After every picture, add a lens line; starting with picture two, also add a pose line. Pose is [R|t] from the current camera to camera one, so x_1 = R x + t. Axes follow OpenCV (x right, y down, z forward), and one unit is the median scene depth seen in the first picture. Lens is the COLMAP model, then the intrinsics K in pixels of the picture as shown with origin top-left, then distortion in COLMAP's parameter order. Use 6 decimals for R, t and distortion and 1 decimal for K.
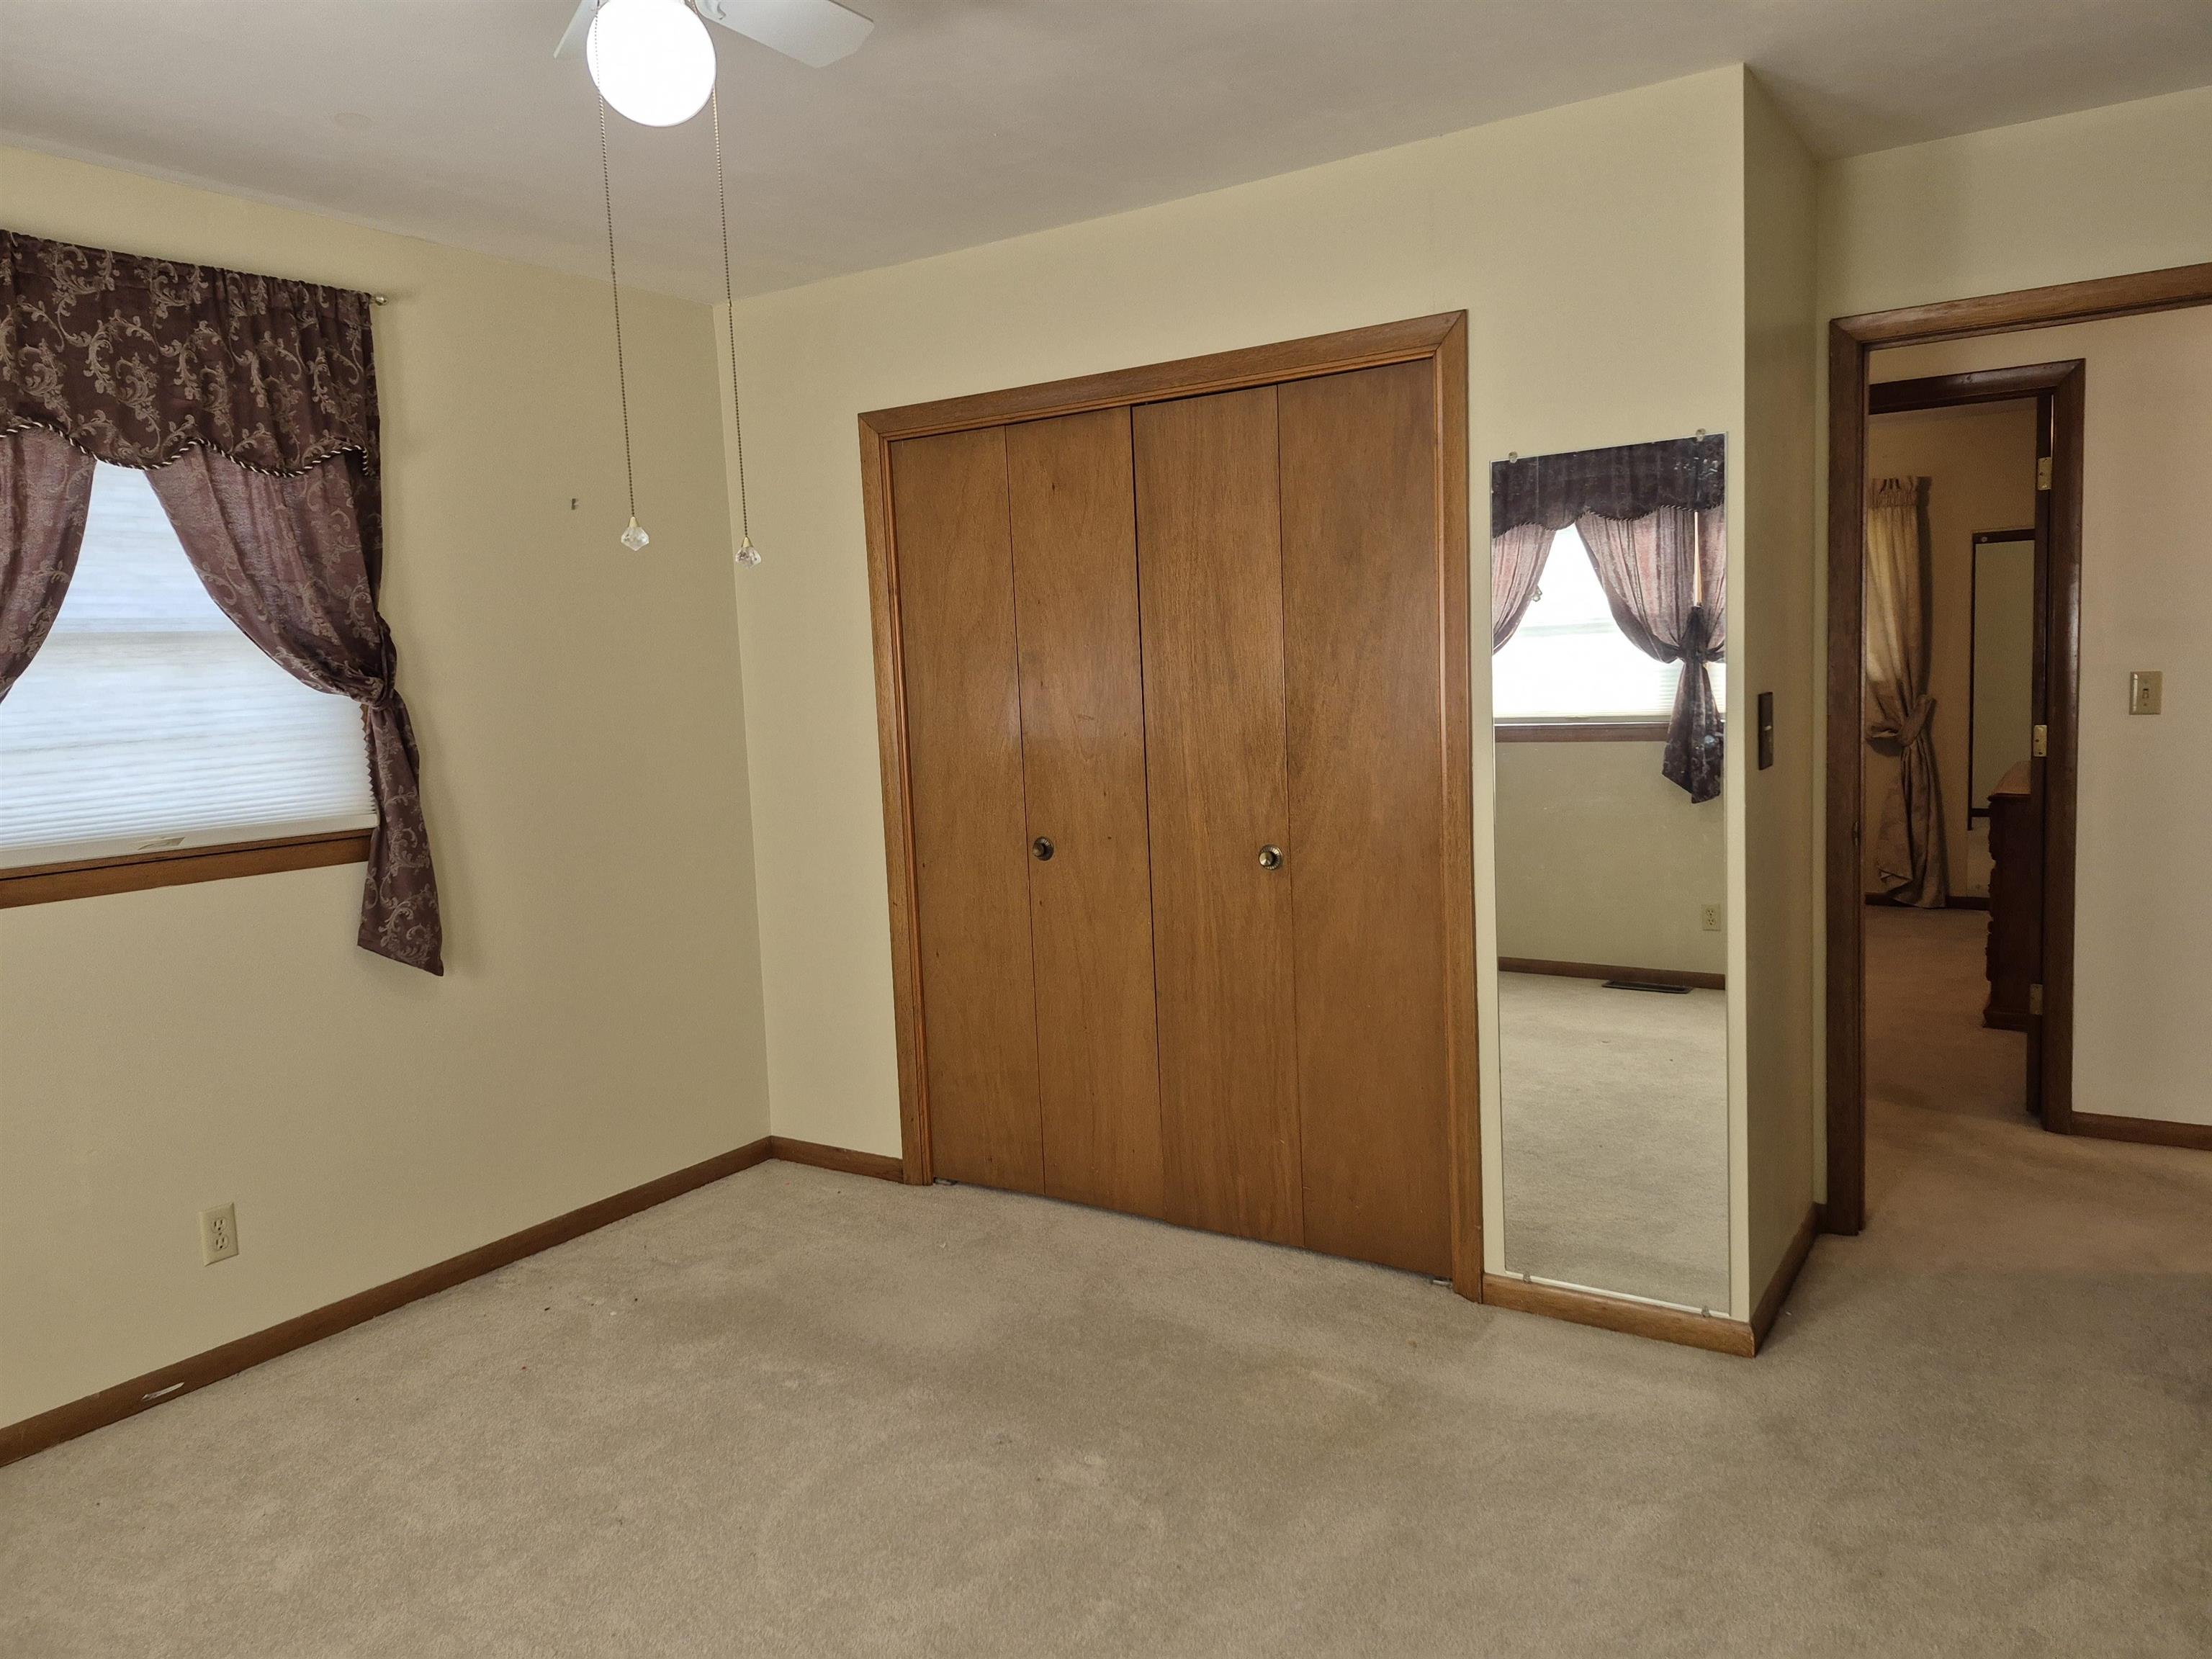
lens RADIAL K [[1570.8, 0, 1106.0], [0, 1570.8, 829.5], [0, 0, 1]] dist [0.002999, 0.002003]
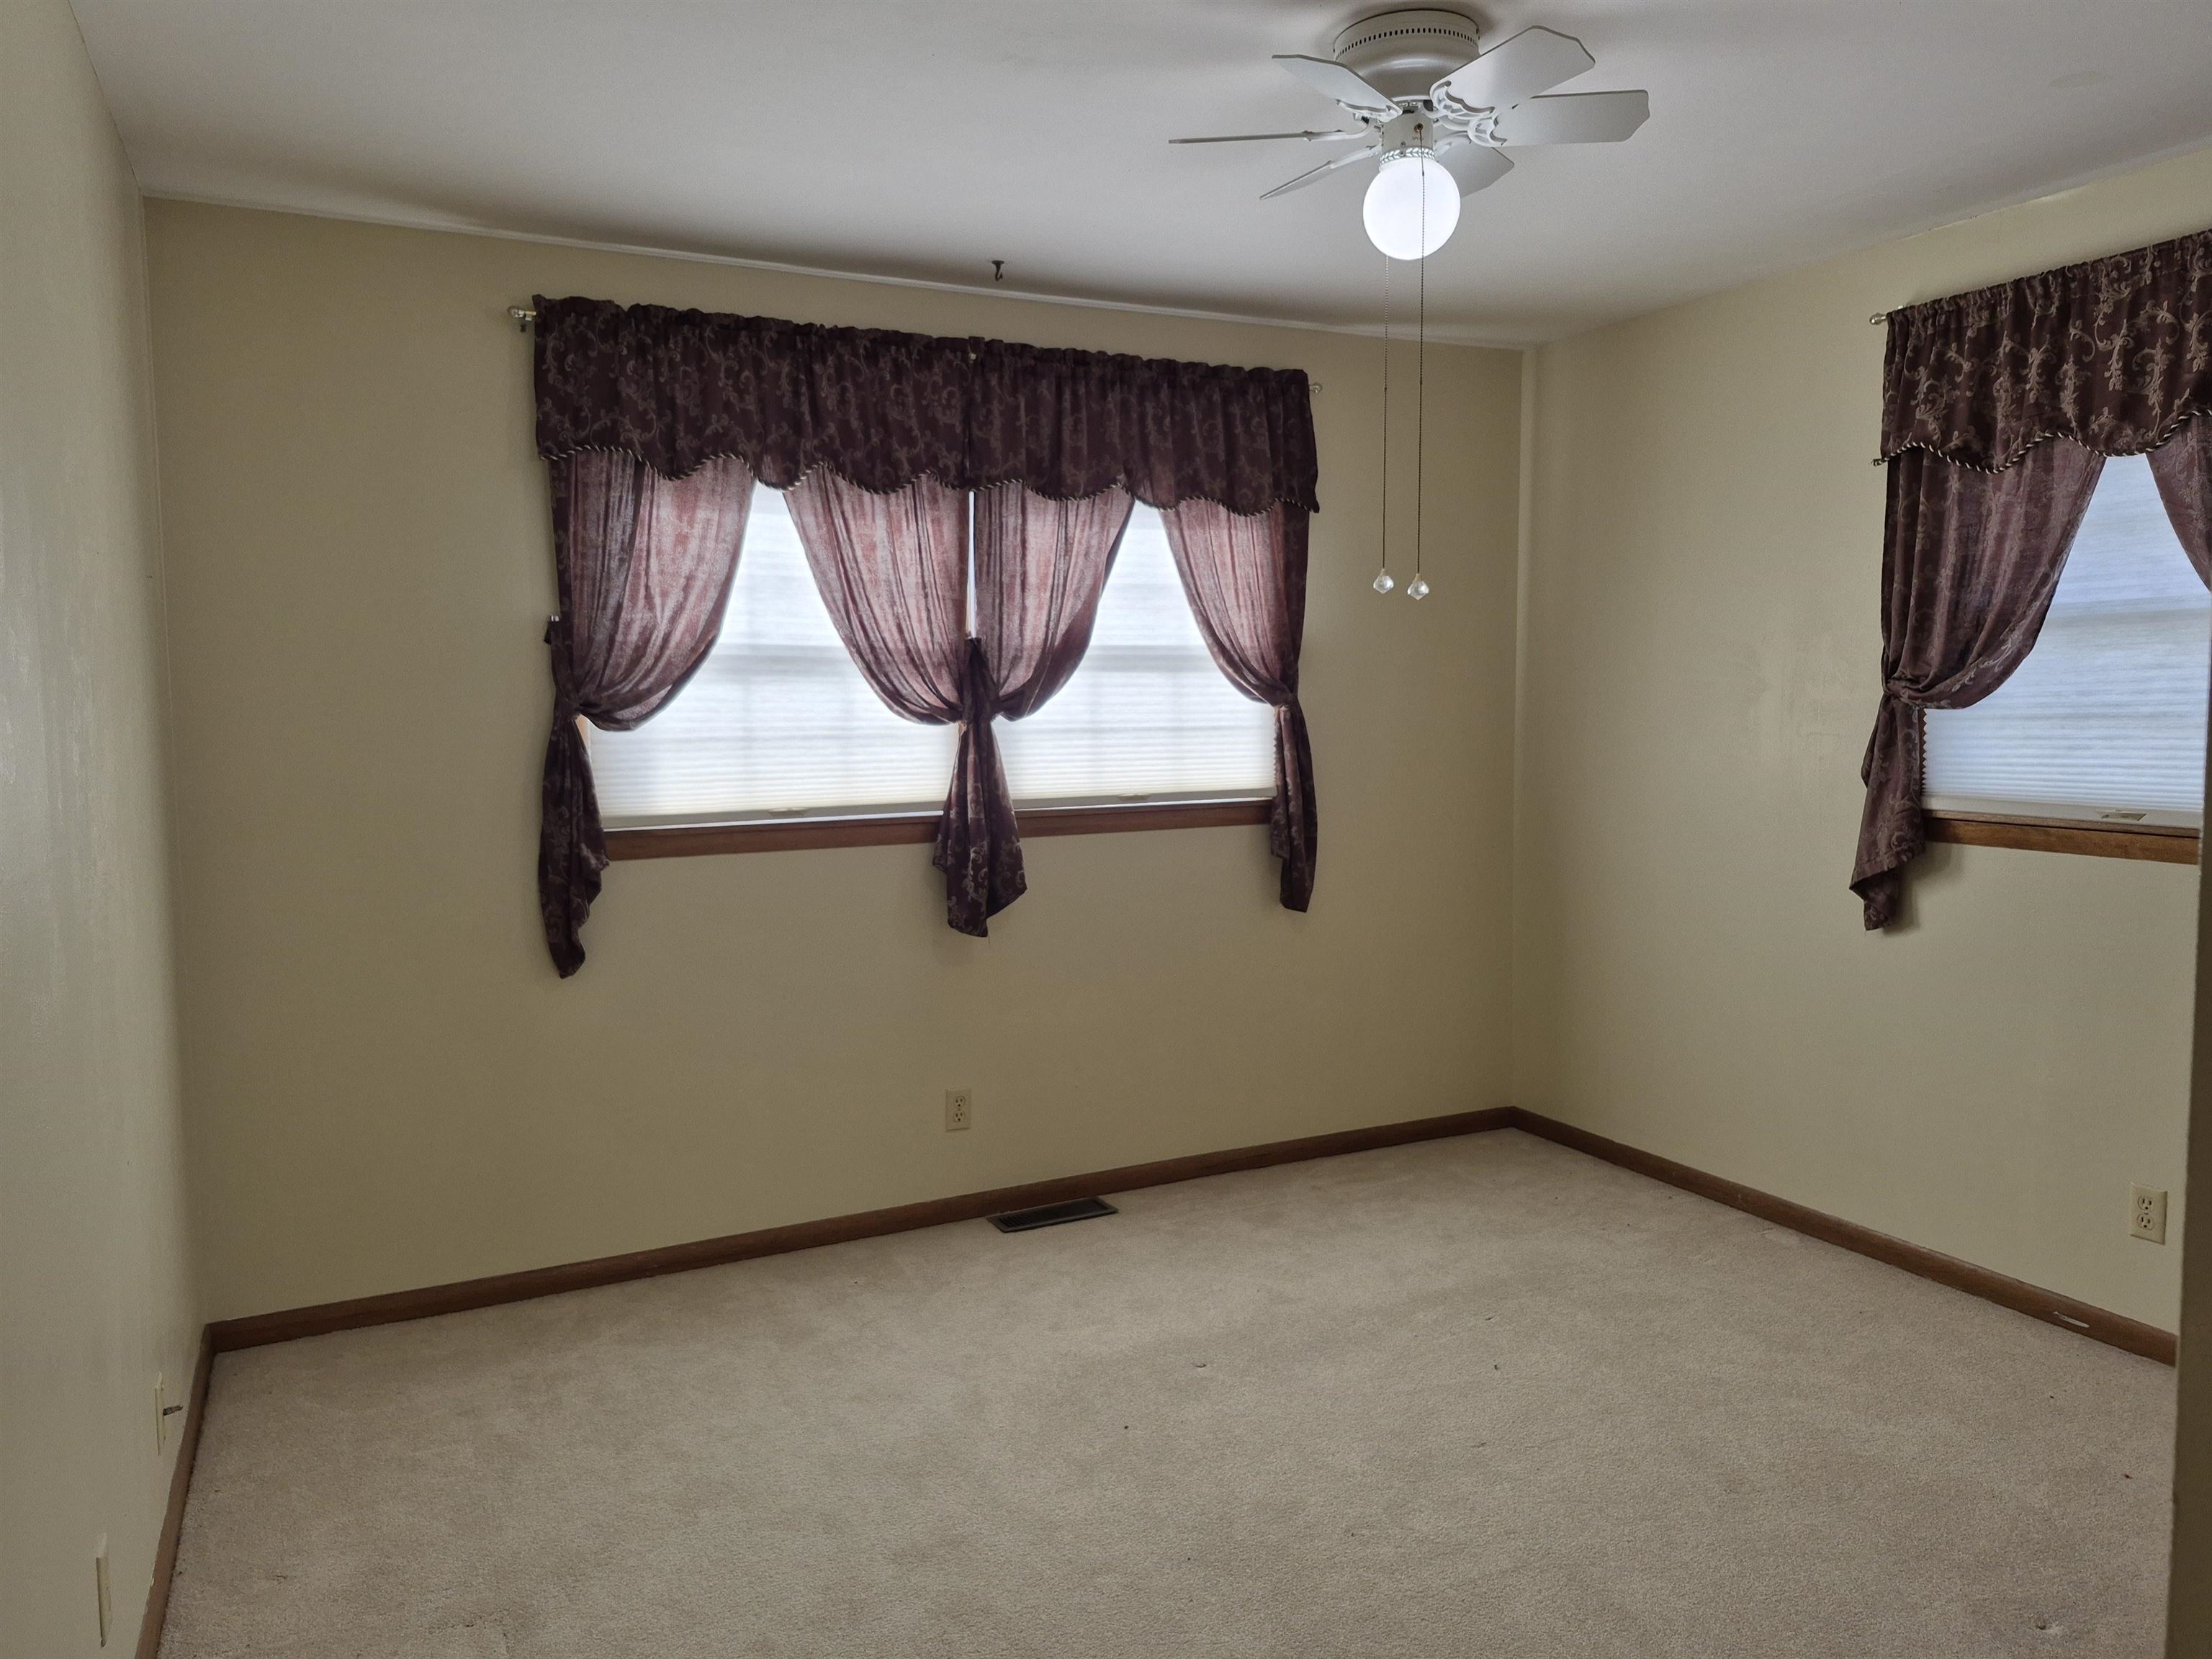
lens RADIAL K [[1531.1, 0, 1111.6], [0, 1531.1, 845.2], [0, 0, 1]] dist [0.115391, -0.138629]
pose [[-0.510540, 0.133602, -0.849411, 0.640751], [-0.048688, 0.981779, 0.183685, -0.133172], [0.858474, 0.135134, -0.494733, 0.963730]]
